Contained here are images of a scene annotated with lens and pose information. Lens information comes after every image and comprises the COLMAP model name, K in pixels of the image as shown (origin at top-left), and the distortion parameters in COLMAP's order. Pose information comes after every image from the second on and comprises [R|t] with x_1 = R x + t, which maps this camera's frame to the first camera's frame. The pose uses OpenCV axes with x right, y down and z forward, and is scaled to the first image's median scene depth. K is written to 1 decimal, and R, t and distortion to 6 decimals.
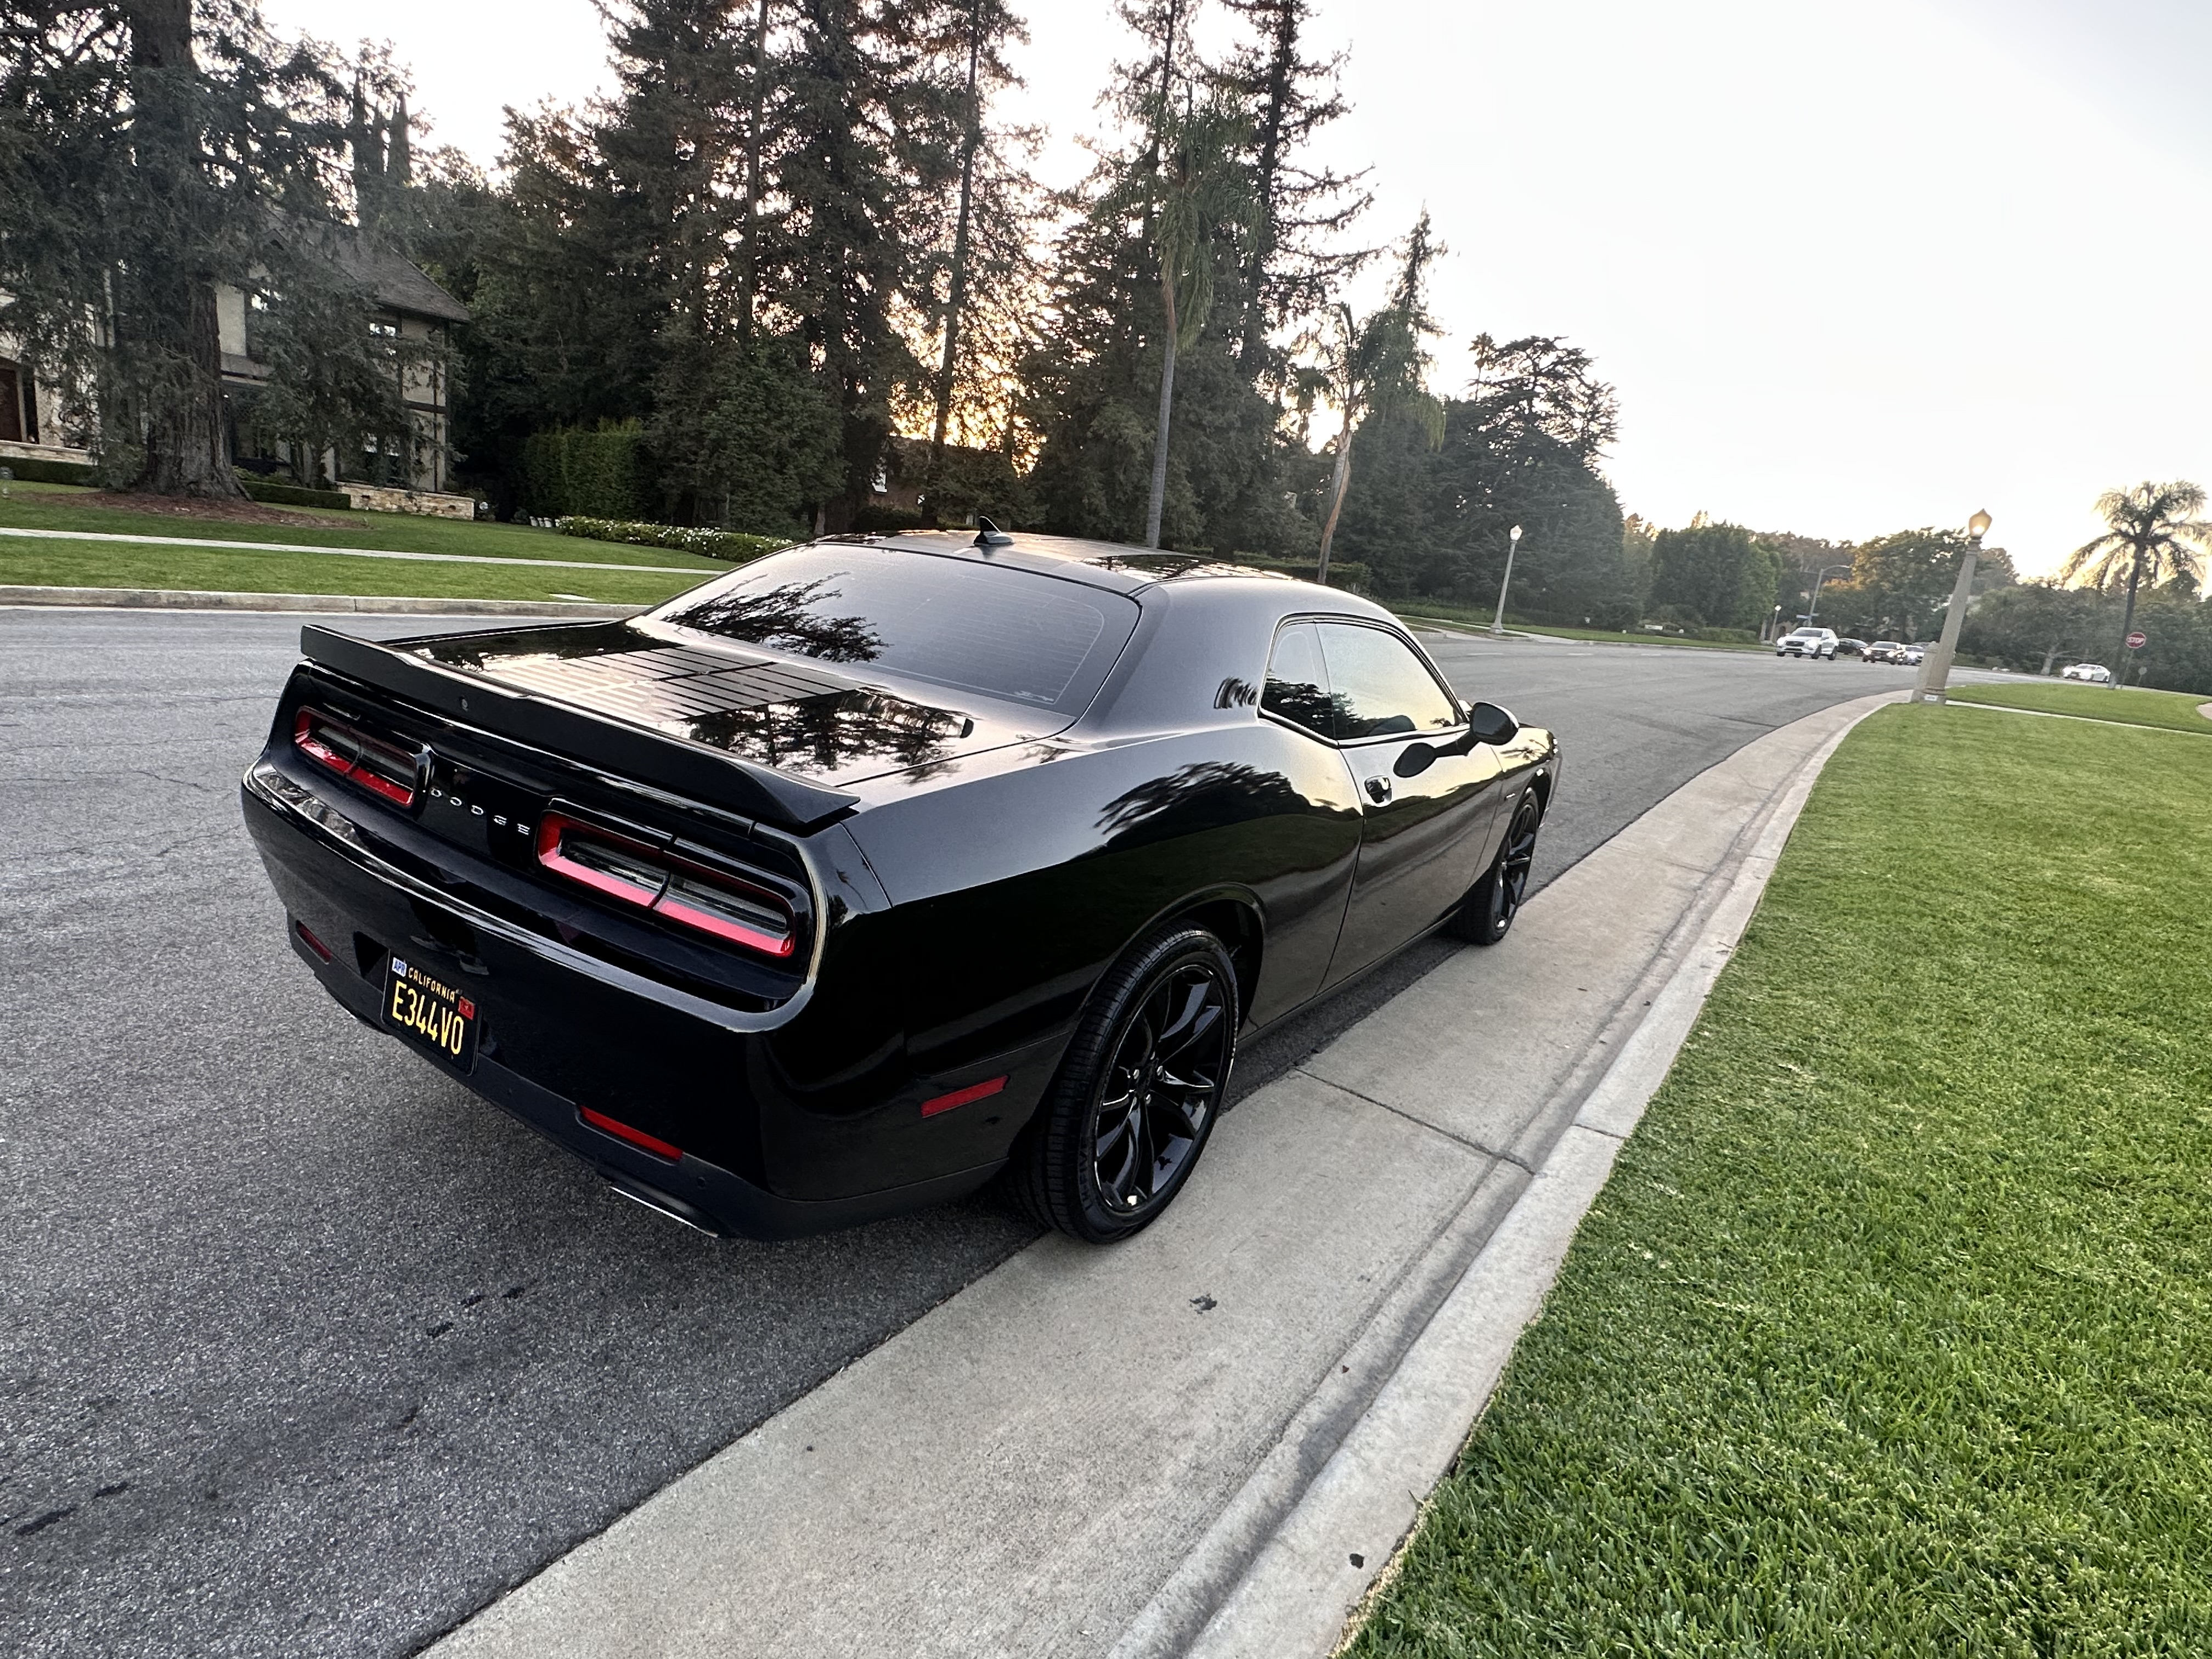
lens RADIAL K [[1142.9, 0, 1106.0], [0, 1142.9, 829.5], [0, 0, 1]] dist [0.001812, 0.001023]
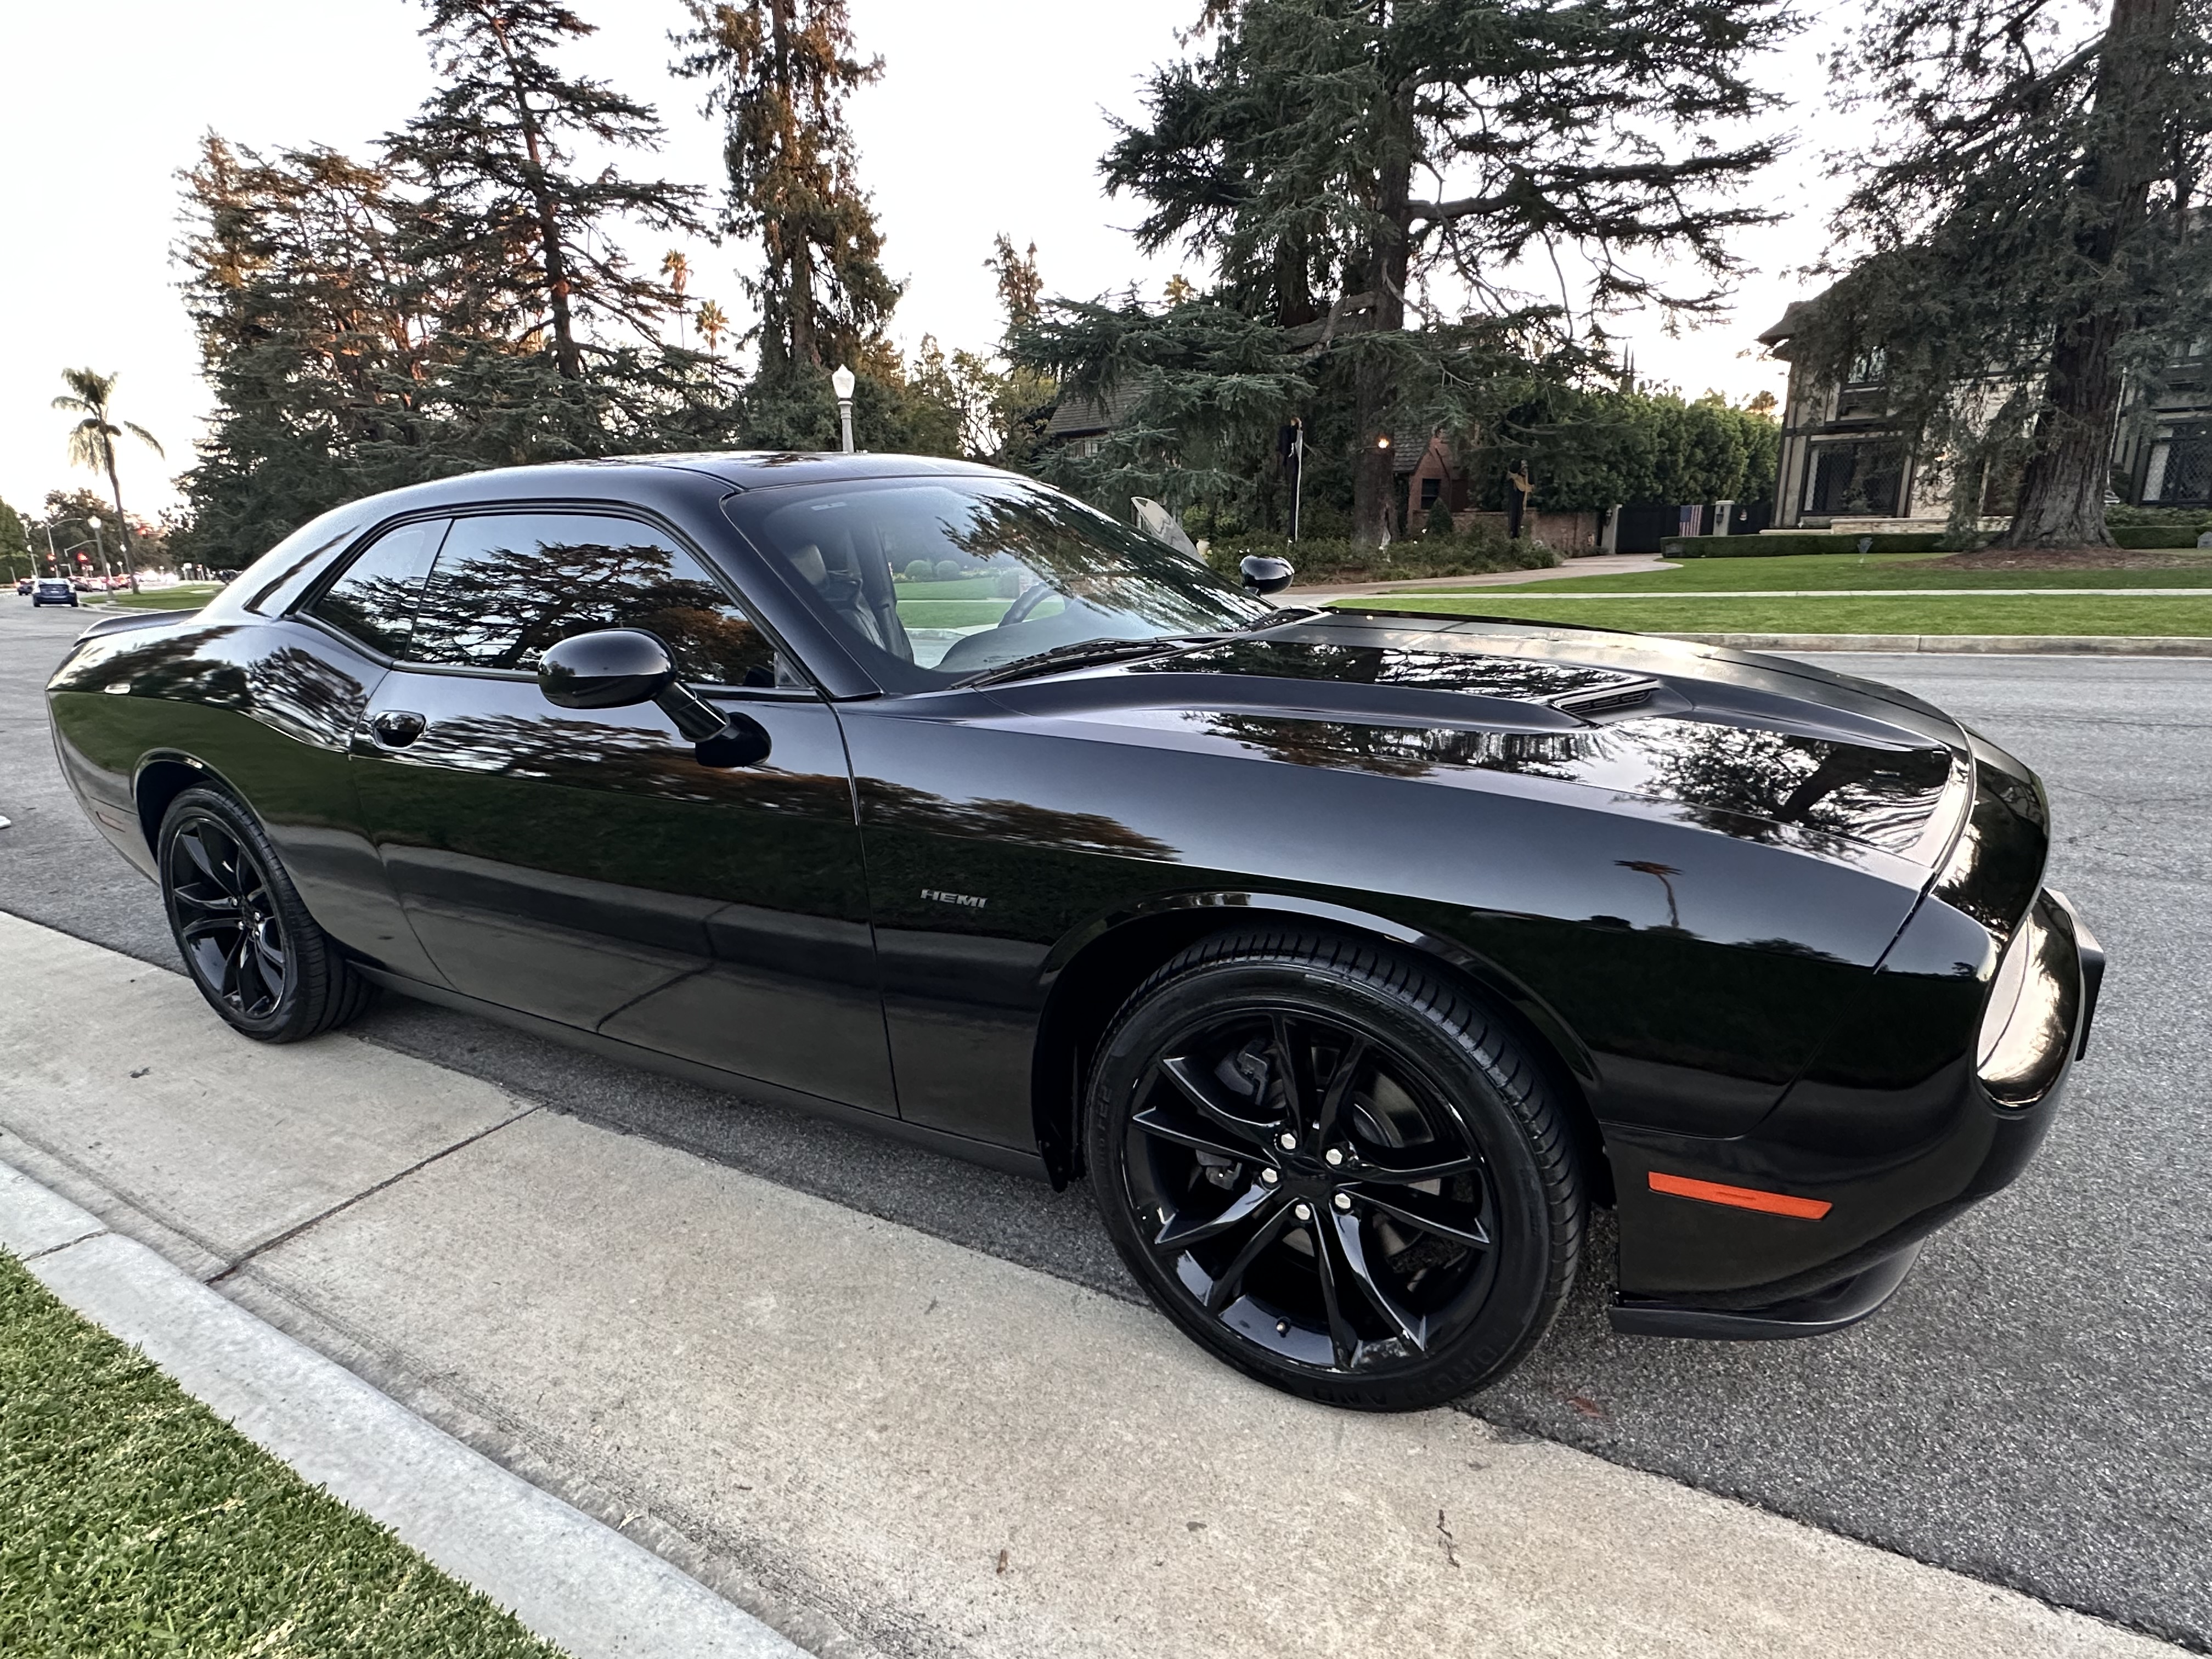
lens RADIAL K [[1142.9, 0, 1106.0], [0, 1142.9, 829.5], [0, 0, 1]] dist [0.001812, 0.001023]
pose [[0.065135, 0.124754, -0.990047, 0.225862], [-0.187257, 0.976057, 0.110671, -0.031423], [0.980149, 0.178185, 0.086937, 0.309009]]
